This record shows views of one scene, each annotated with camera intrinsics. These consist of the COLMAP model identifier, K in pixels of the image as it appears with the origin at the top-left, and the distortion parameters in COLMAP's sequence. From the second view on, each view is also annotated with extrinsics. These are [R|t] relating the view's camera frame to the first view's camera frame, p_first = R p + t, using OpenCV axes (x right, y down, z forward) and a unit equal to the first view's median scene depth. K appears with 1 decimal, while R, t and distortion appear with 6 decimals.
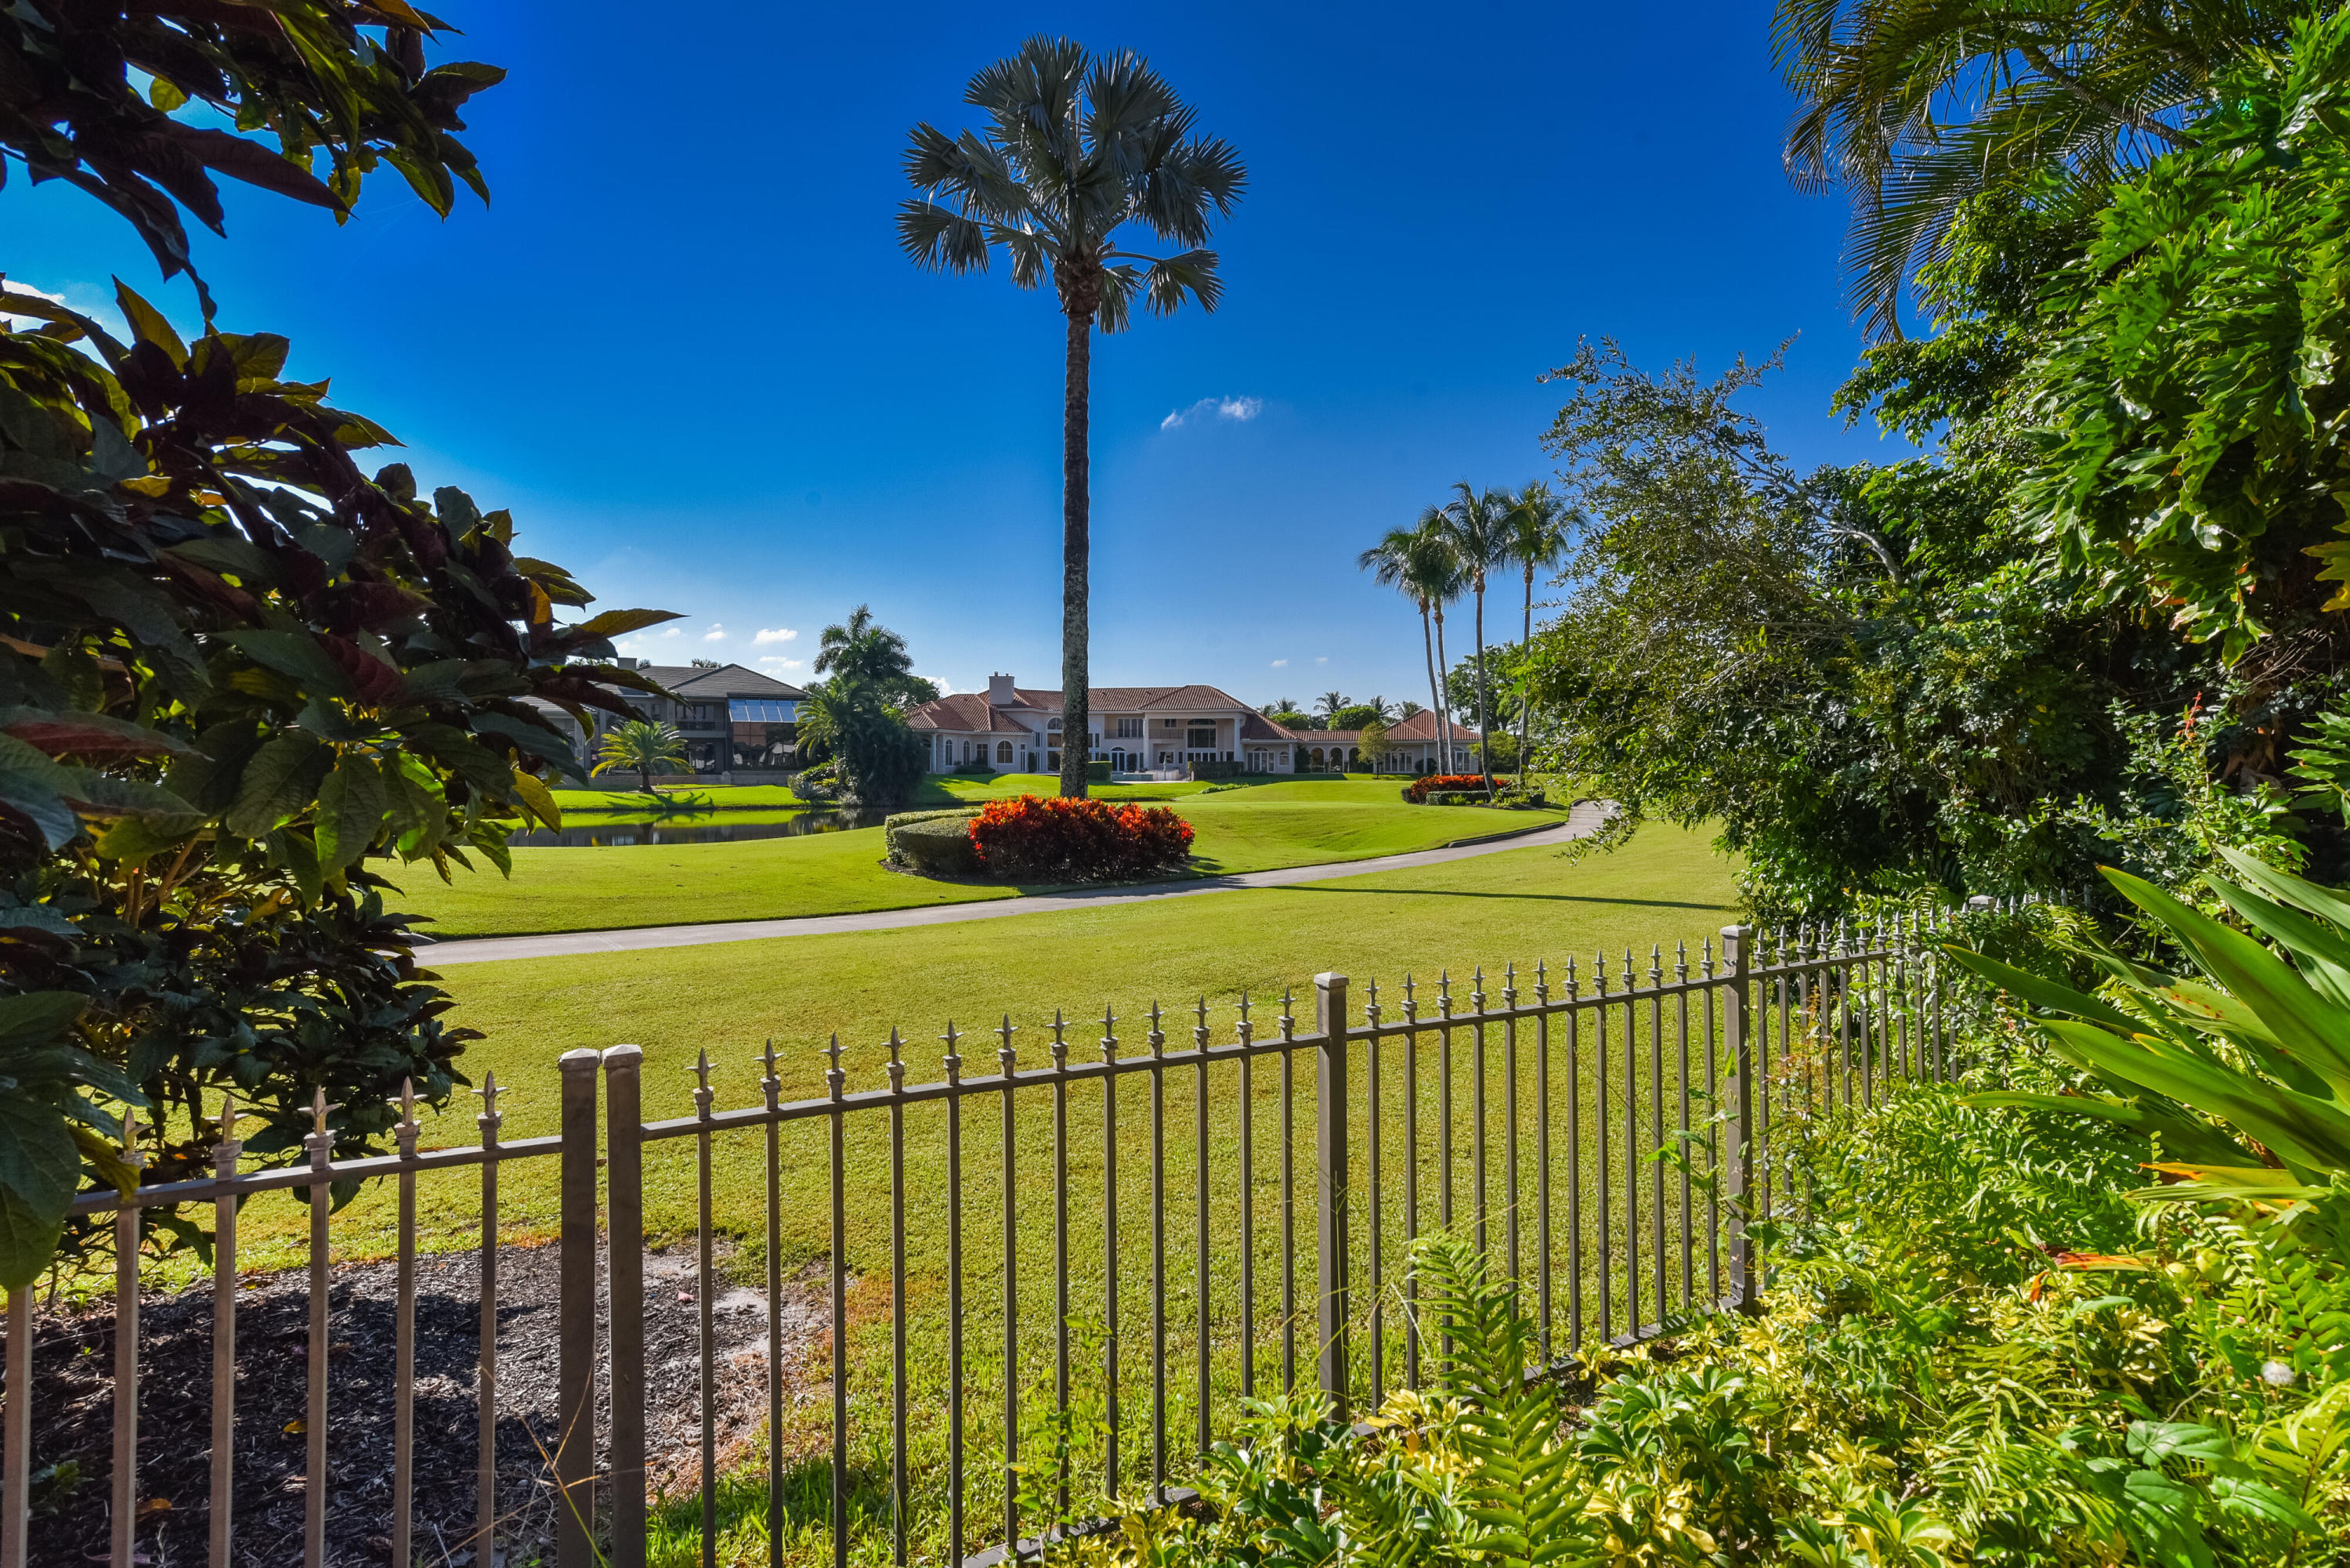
lens RADIAL K [[1145.0, 0, 1175.0], [0, 1145.0, 784.0], [0, 0, 1]] dist [0.019986, -0.000063]
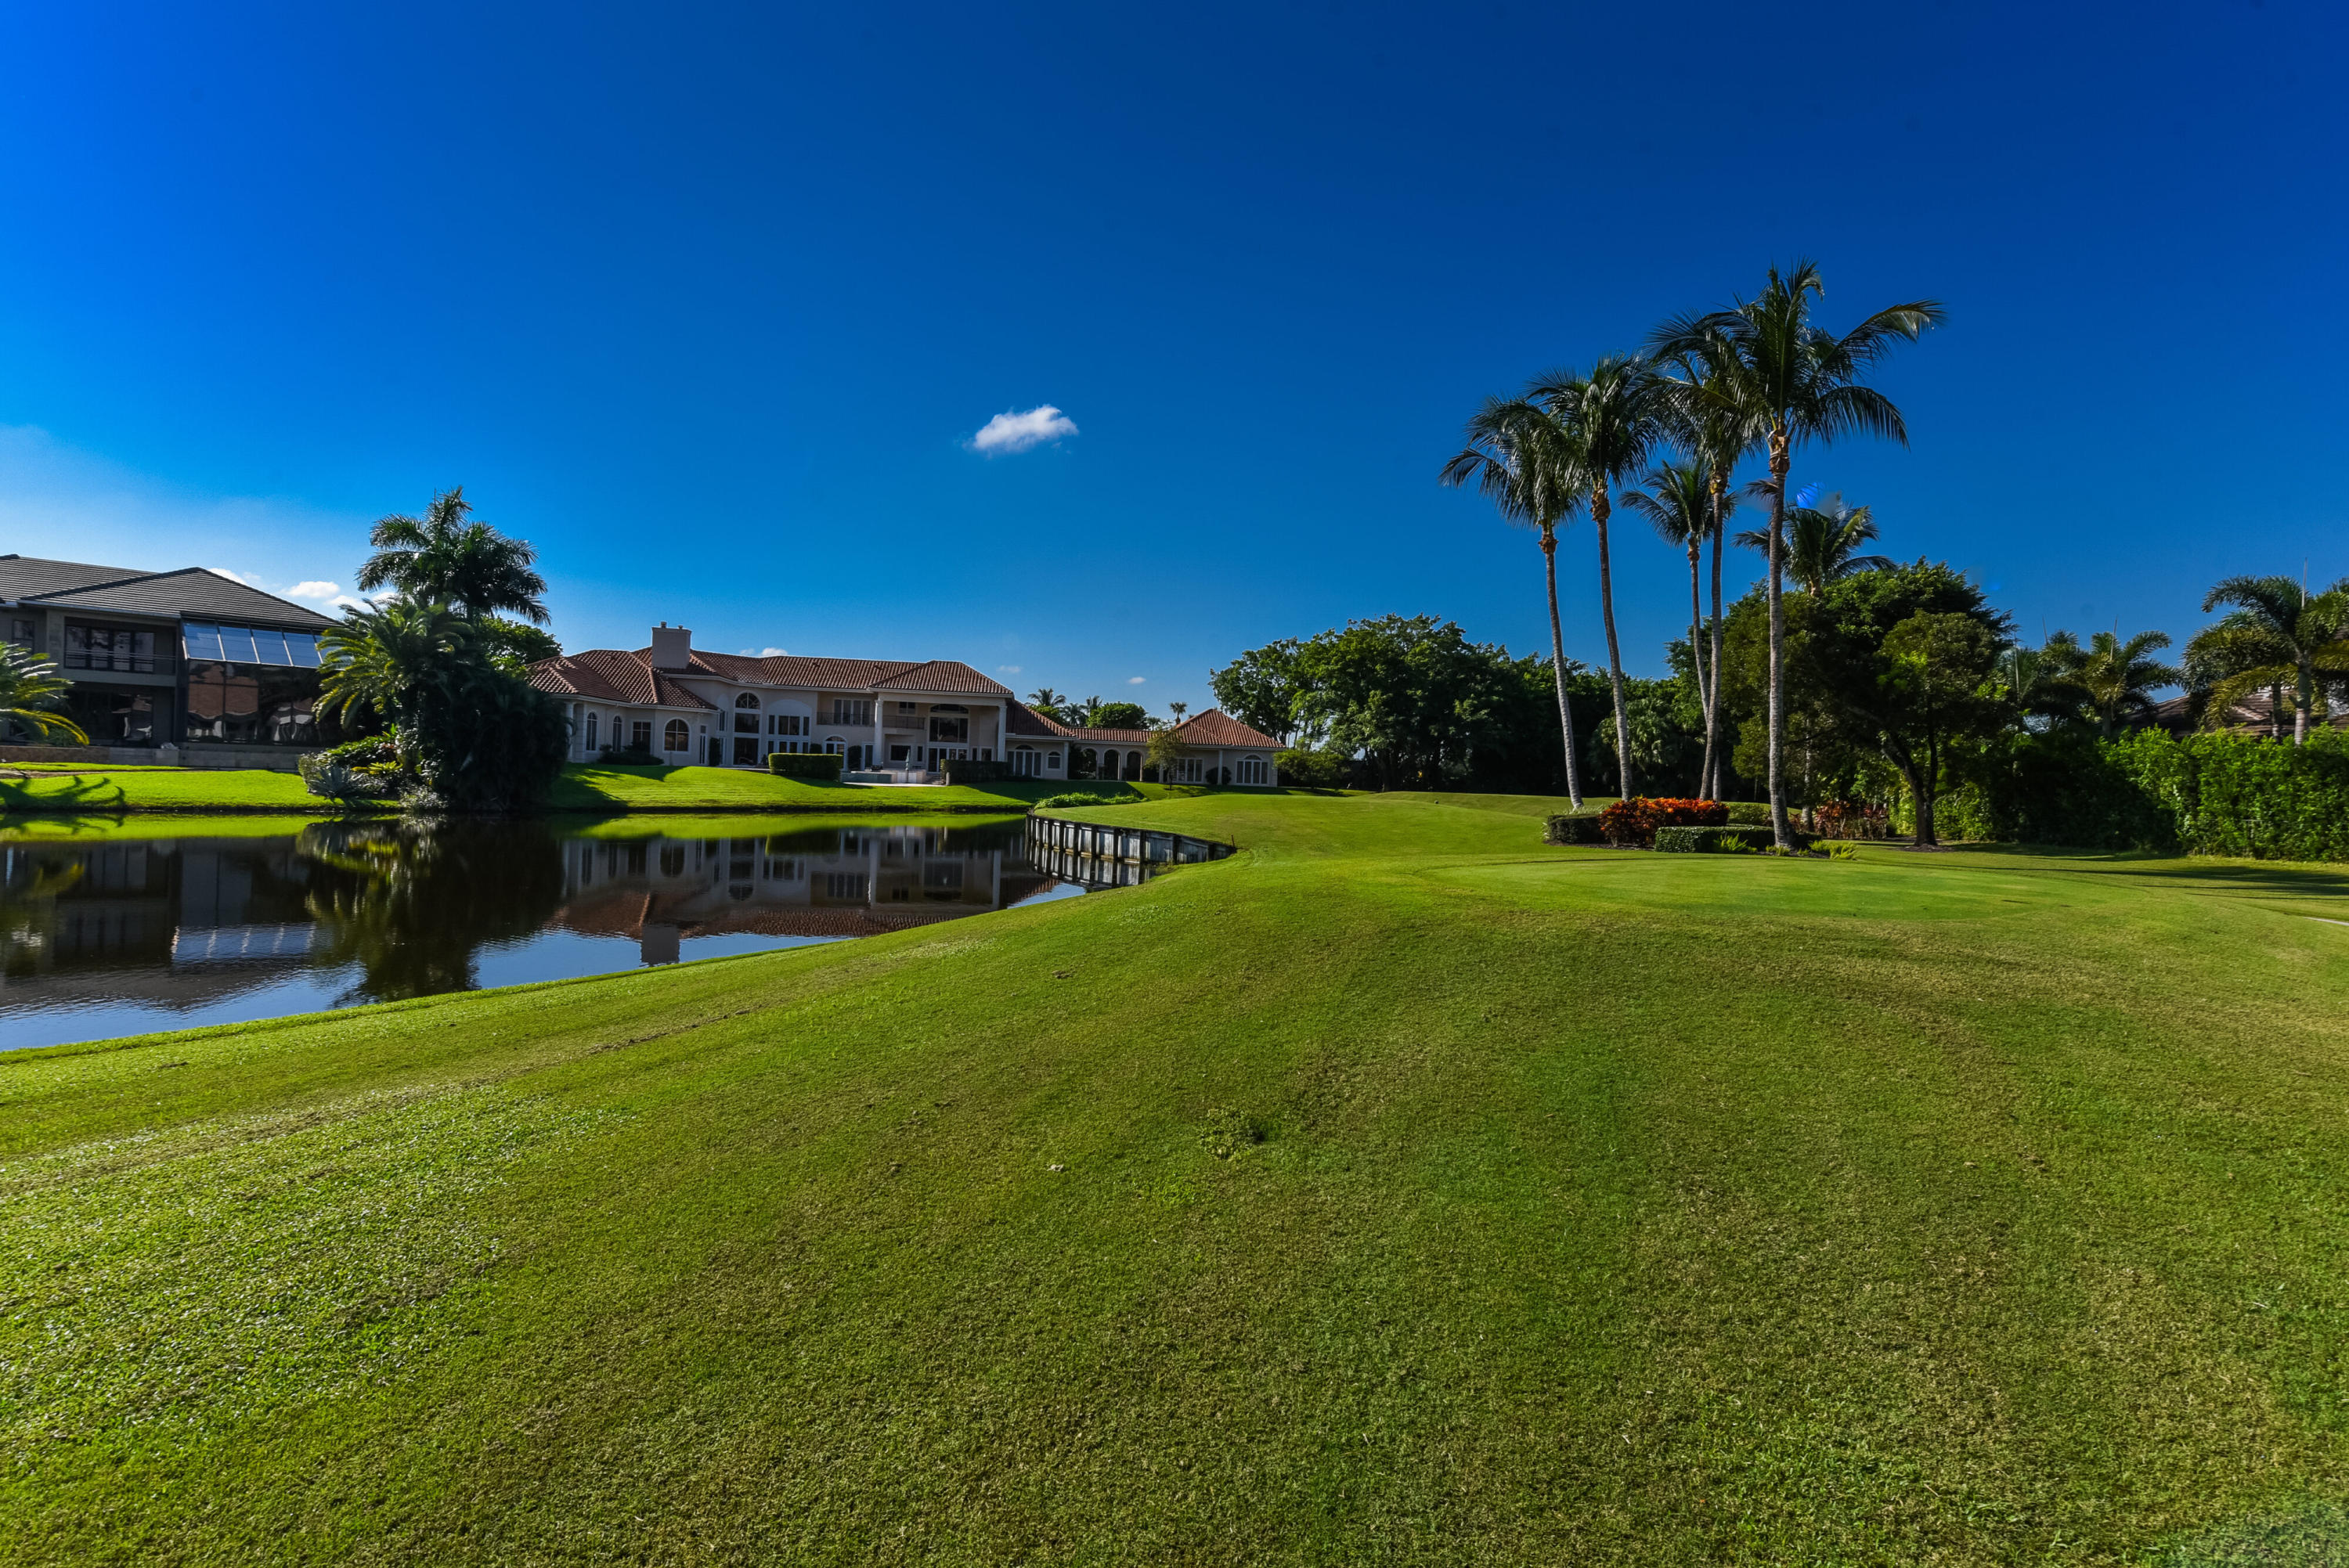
lens RADIAL K [[1133.0, 0, 1191.0], [0, 1133.0, 785.4], [0, 0, 1]] dist [0.018738, 0.000883]
pose [[0.945285, 0.032951, 0.324579, -0.086862], [-0.031673, 0.999456, -0.009223, -0.000644], [-0.324706, -0.001562, 0.945814, 0.269308]]
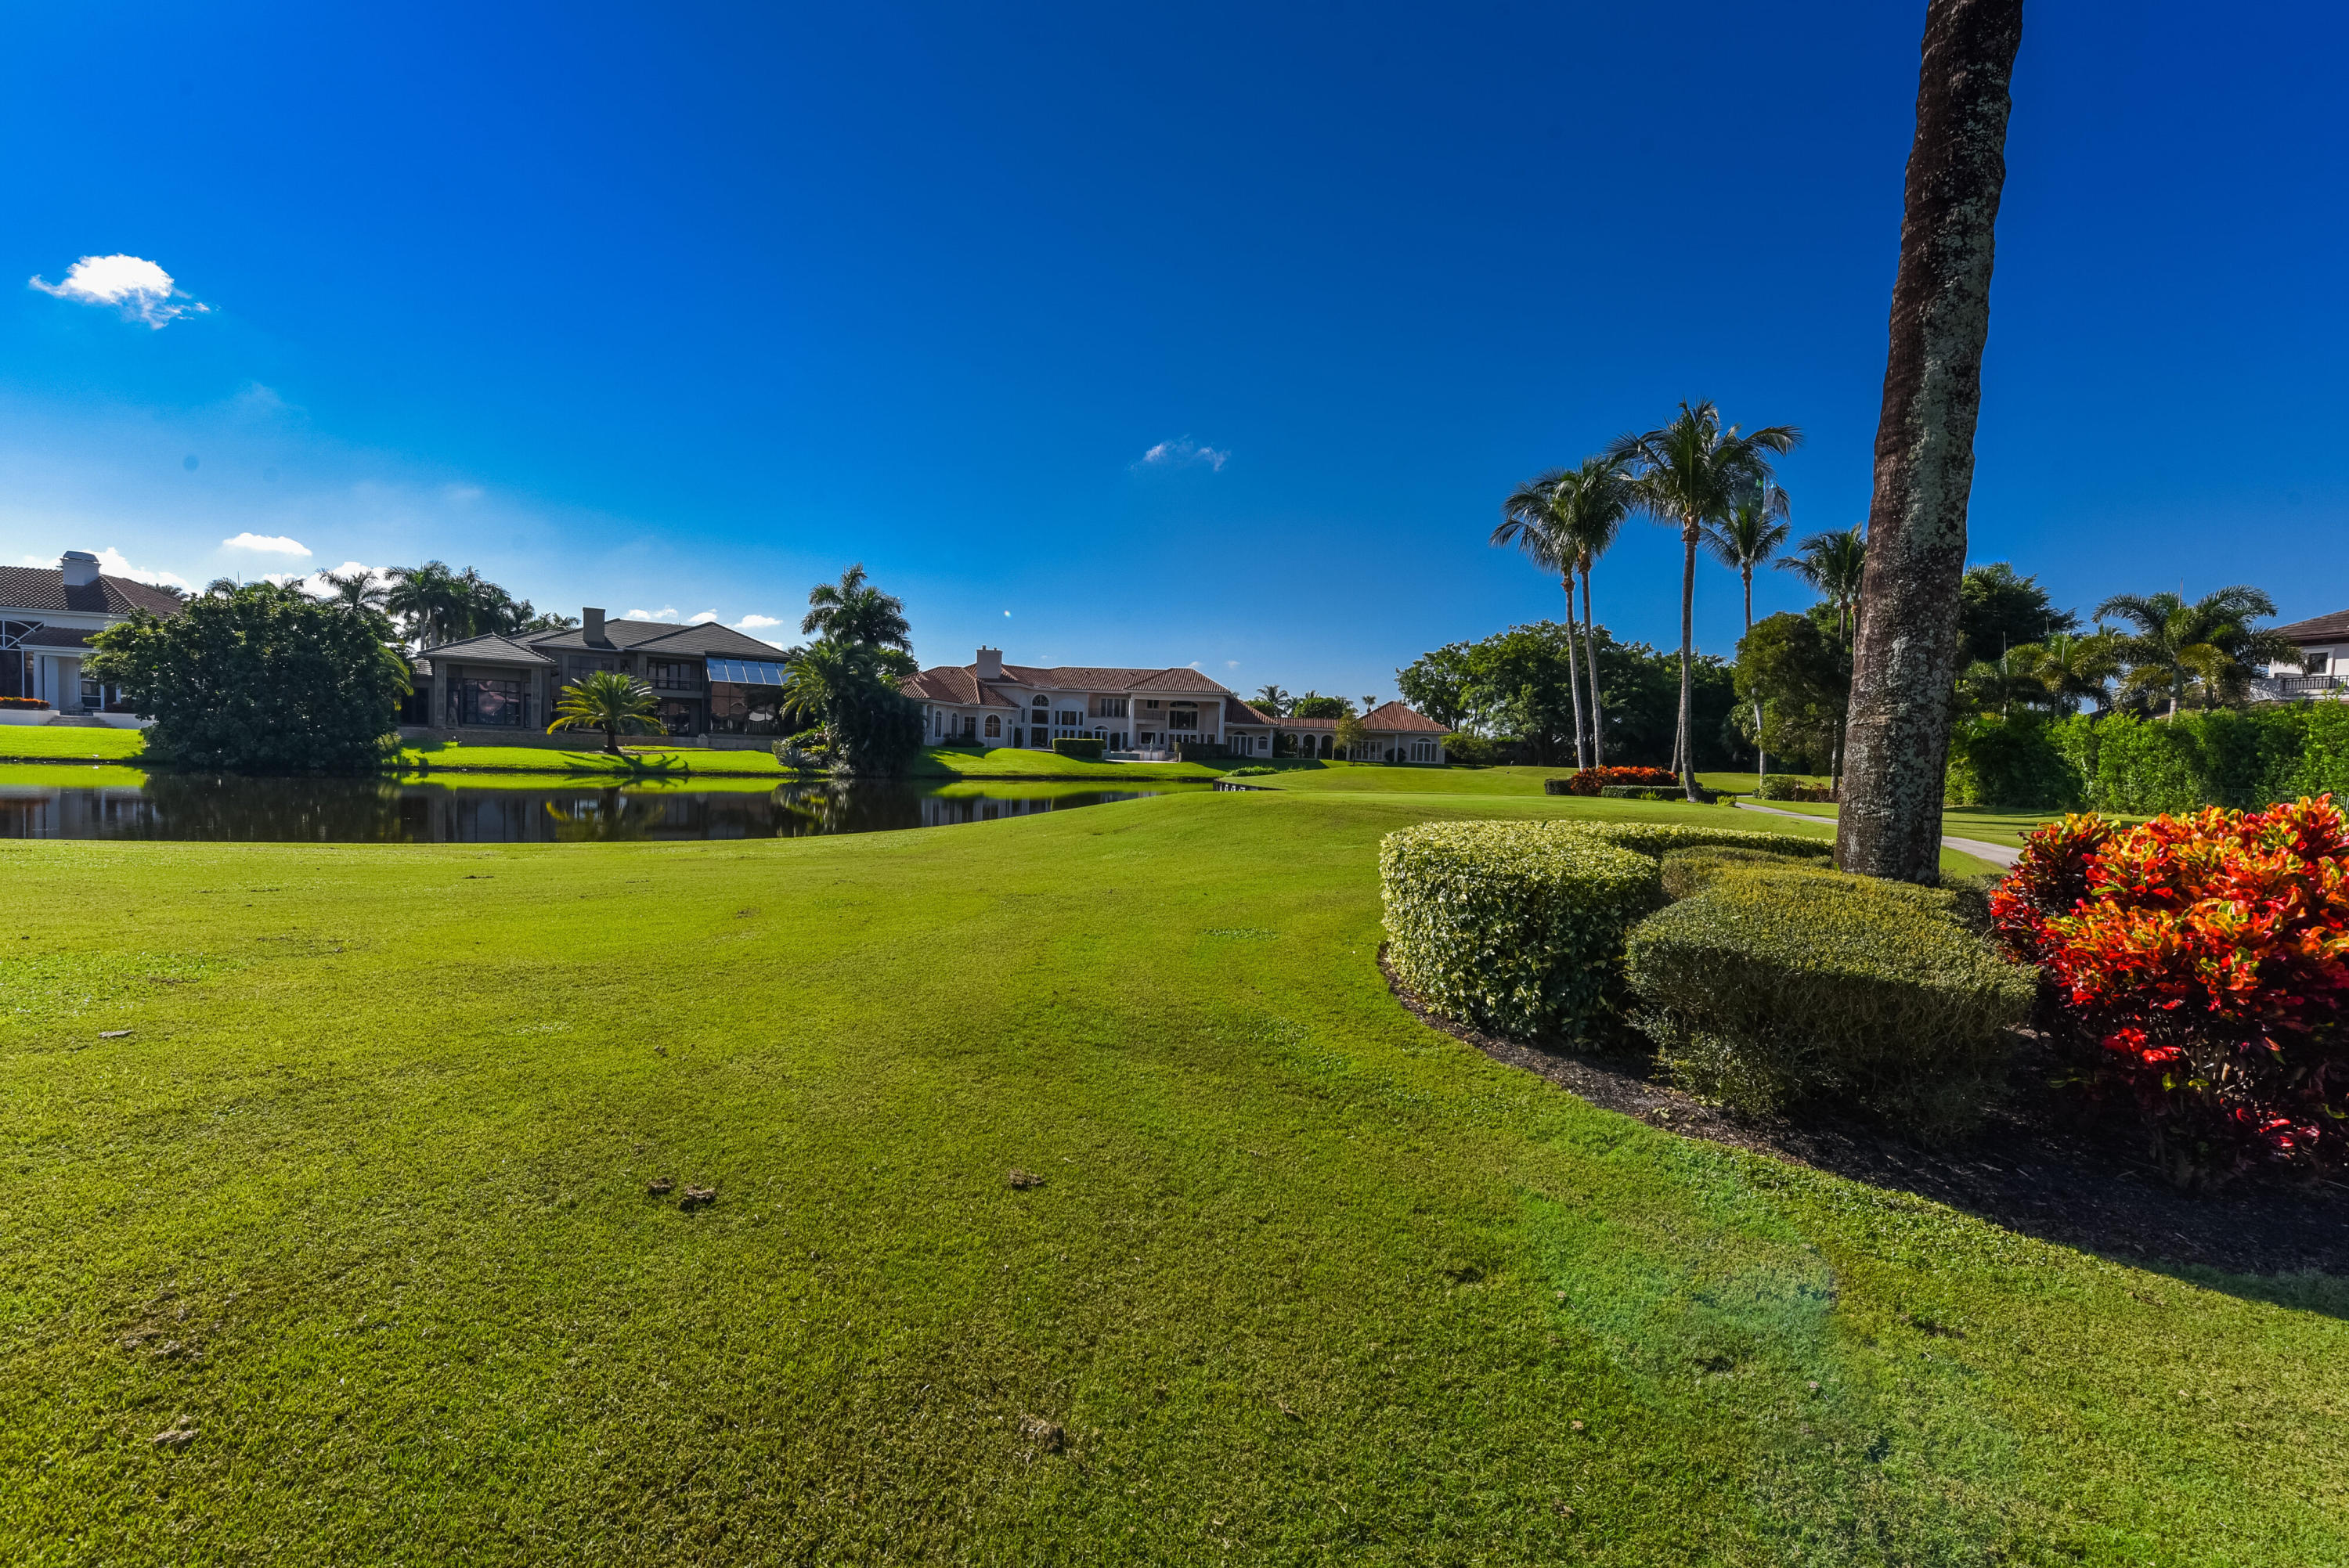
lens RADIAL K [[962.3, 0, 1184.5], [0, 962.3, 792.1], [0, 0, 1]] dist [0.012238, 0.000302]
pose [[0.994645, 0.032055, 0.098249, -0.072451], [-0.034839, 0.999035, 0.026752, 0.001518], [-0.097296, -0.030032, 0.994802, 0.169098]]
